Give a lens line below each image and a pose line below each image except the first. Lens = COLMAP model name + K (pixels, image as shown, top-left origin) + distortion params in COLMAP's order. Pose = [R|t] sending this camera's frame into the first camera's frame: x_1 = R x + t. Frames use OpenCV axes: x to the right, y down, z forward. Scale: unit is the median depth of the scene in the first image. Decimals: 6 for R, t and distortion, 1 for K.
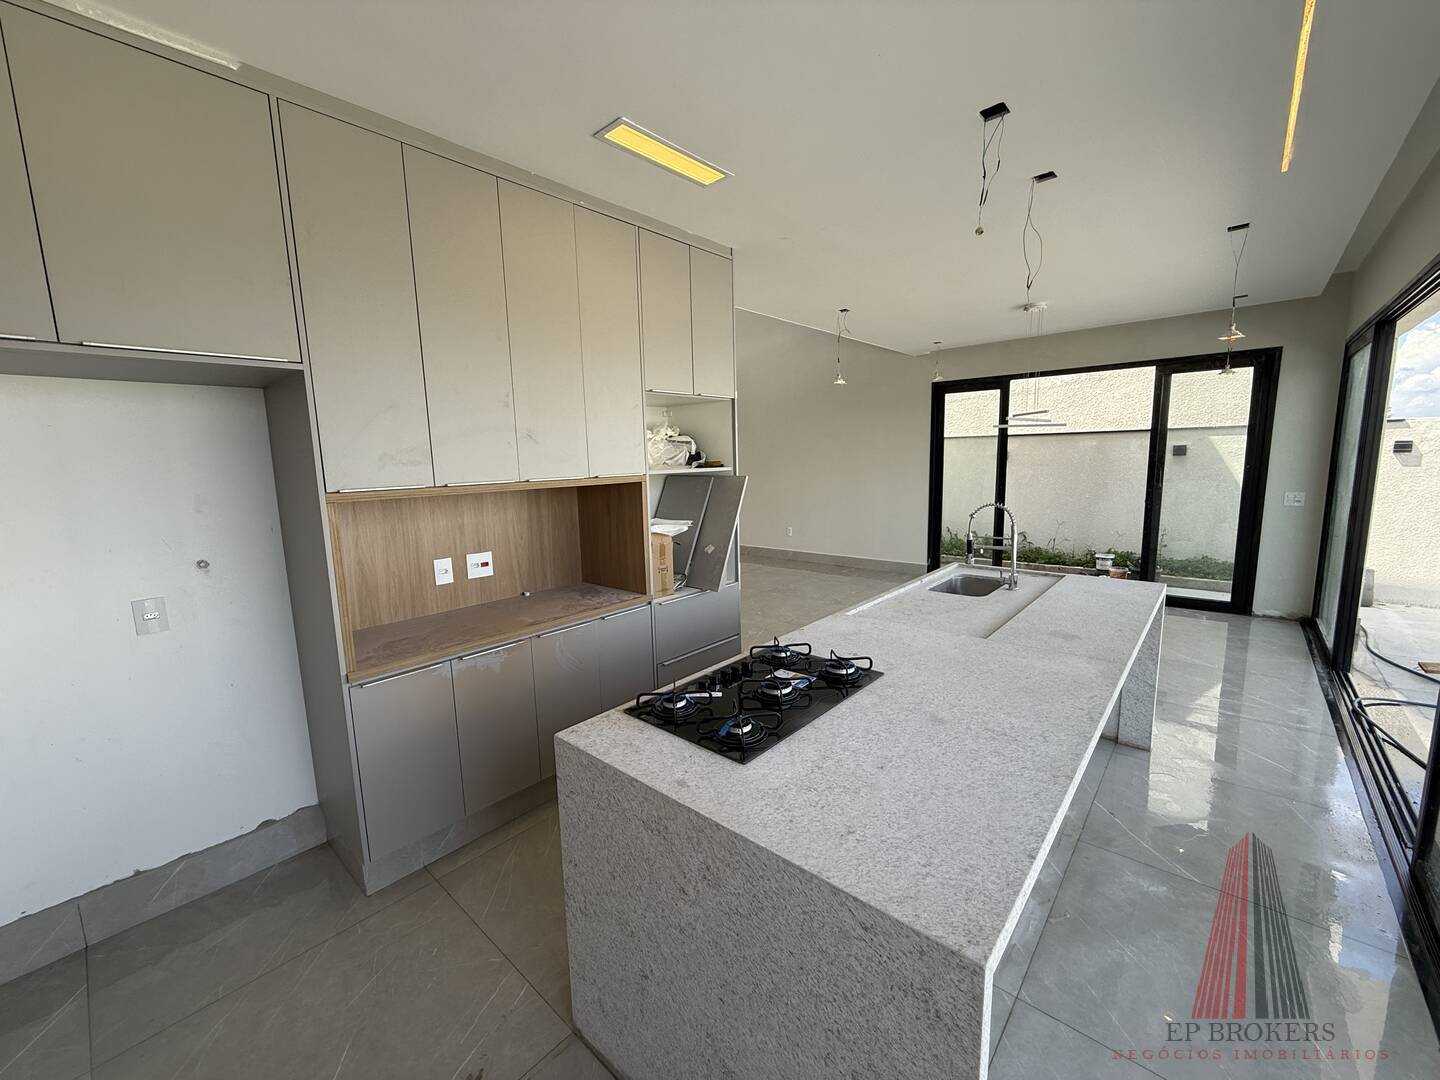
lens RADIAL K [[577.5, 0, 720.0], [0, 577.5, 540.0], [0, 0, 1]] dist [-0.002449, -0.000047]
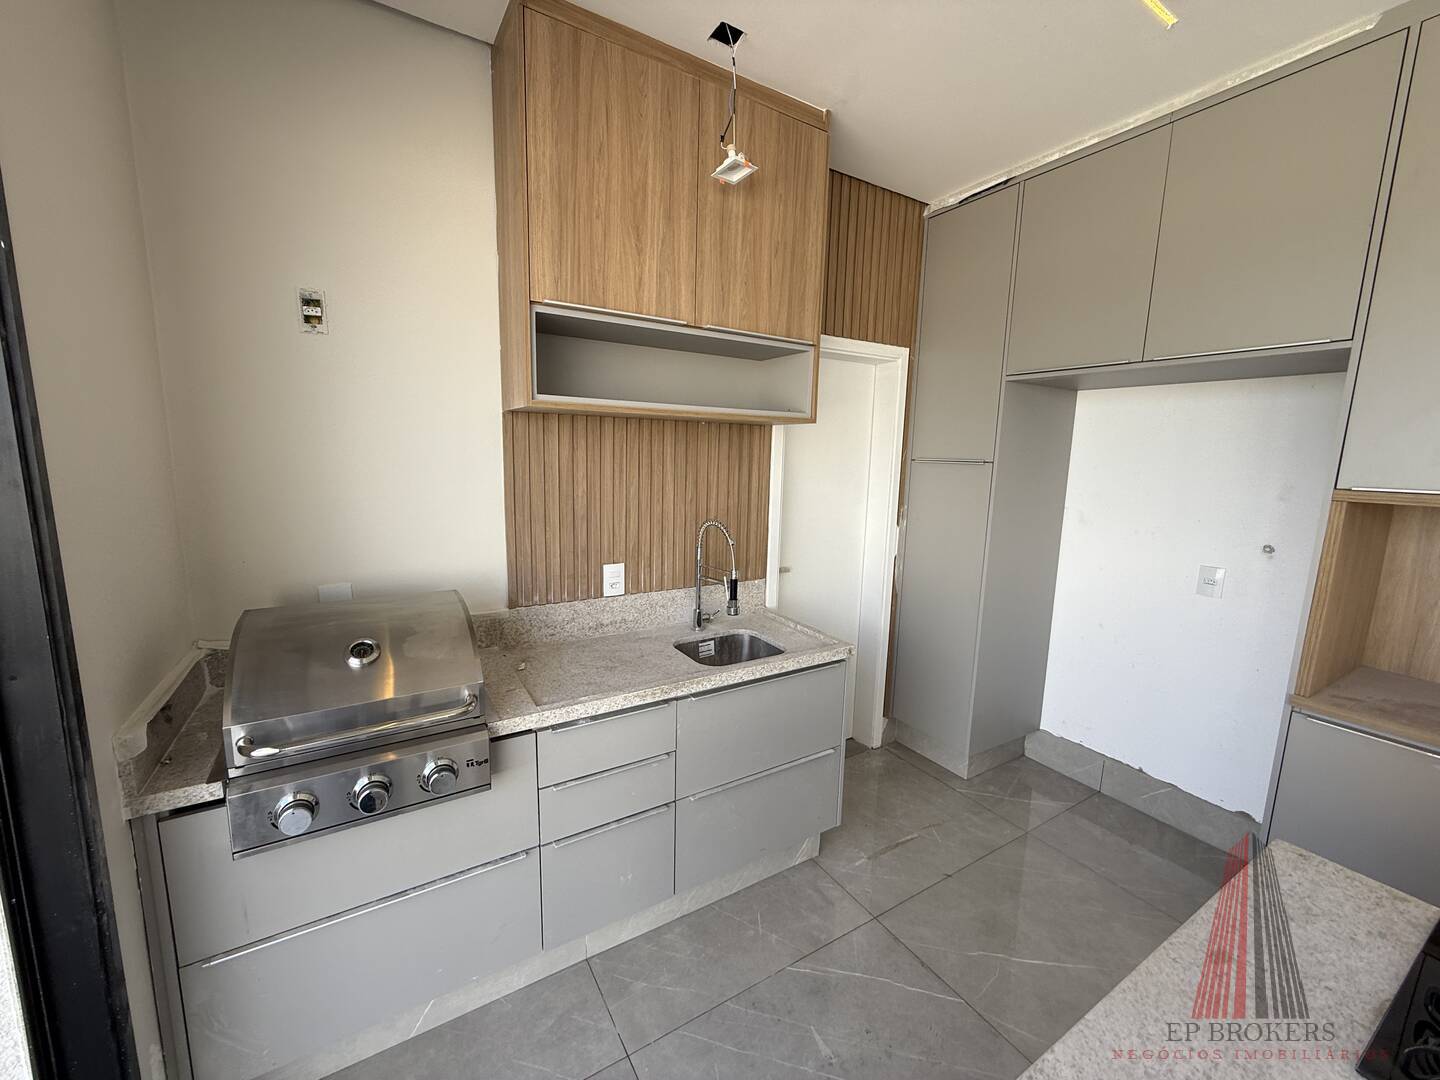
lens RADIAL K [[577.5, 0, 720.0], [0, 577.5, 540.0], [0, 0, 1]] dist [-0.002449, -0.000047]
pose [[-0.295905, 0.165114, -0.940839, 0.381015], [-0.153488, 0.963930, 0.217440, -0.049332], [0.942805, 0.208749, -0.259889, 0.337935]]
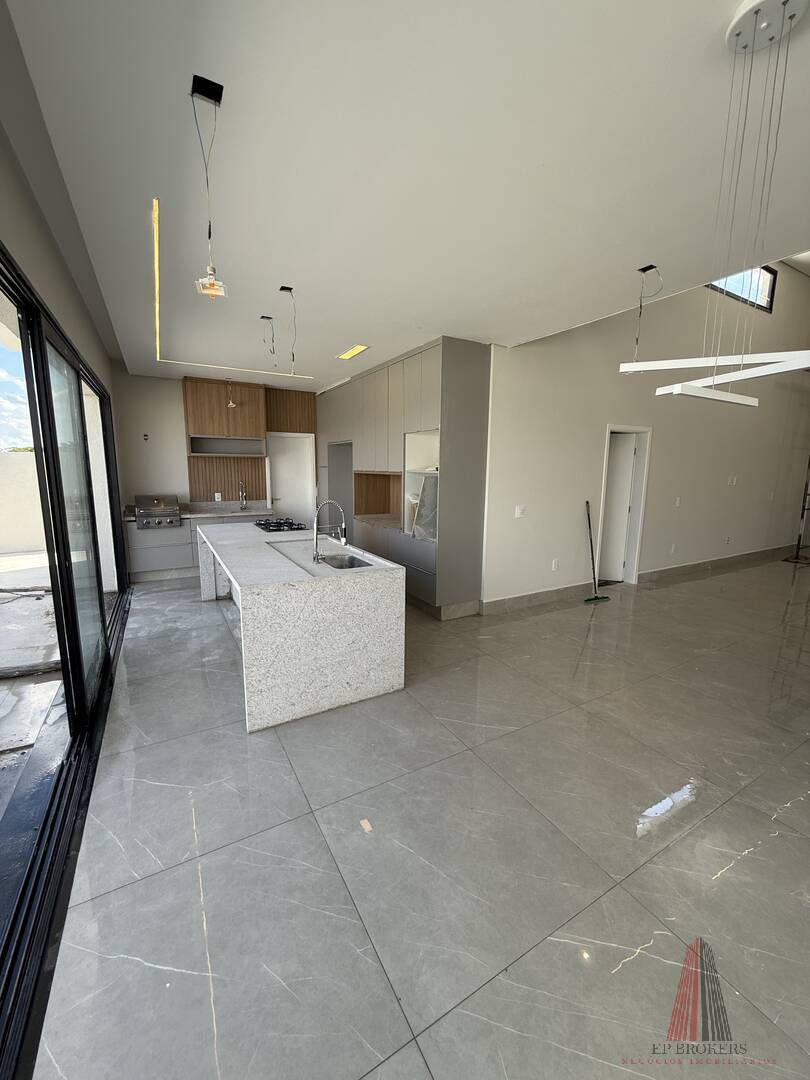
lens RADIAL K [[433.1, 0, 407.6], [0, 433.1, 537.9], [0, 0, 1]] dist [-0.002449, -0.000047]
pose [[-0.318335, 0.174460, -0.931787, 1.864440], [-0.139708, 0.963553, 0.228138, -0.320305], [0.937627, 0.202802, -0.282359, 1.979864]]
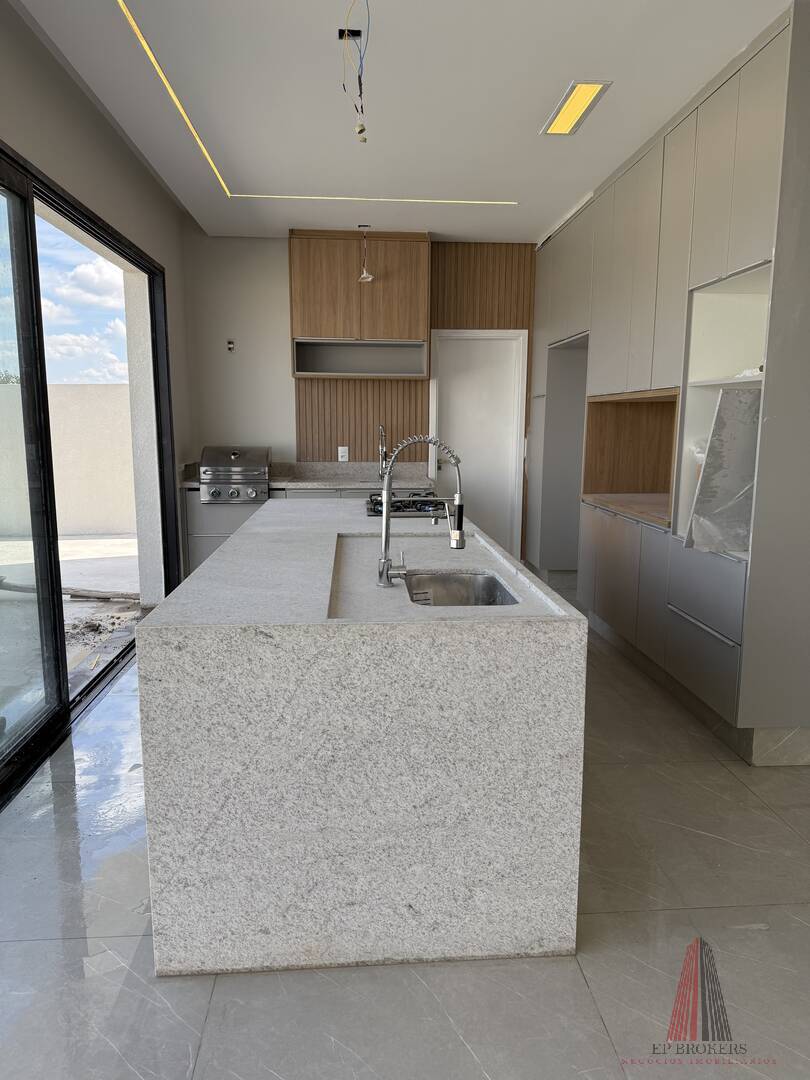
lens RADIAL K [[756.4, 0, 406.8], [0, 756.4, 547.6], [0, 0, 1]] dist [0.157564, -0.278477]
pose [[-0.696633, 0.141021, -0.703431, 1.379657], [-0.090459, 0.955400, 0.281120, -0.224503], [0.711702, 0.259469, -0.652806, 1.999009]]
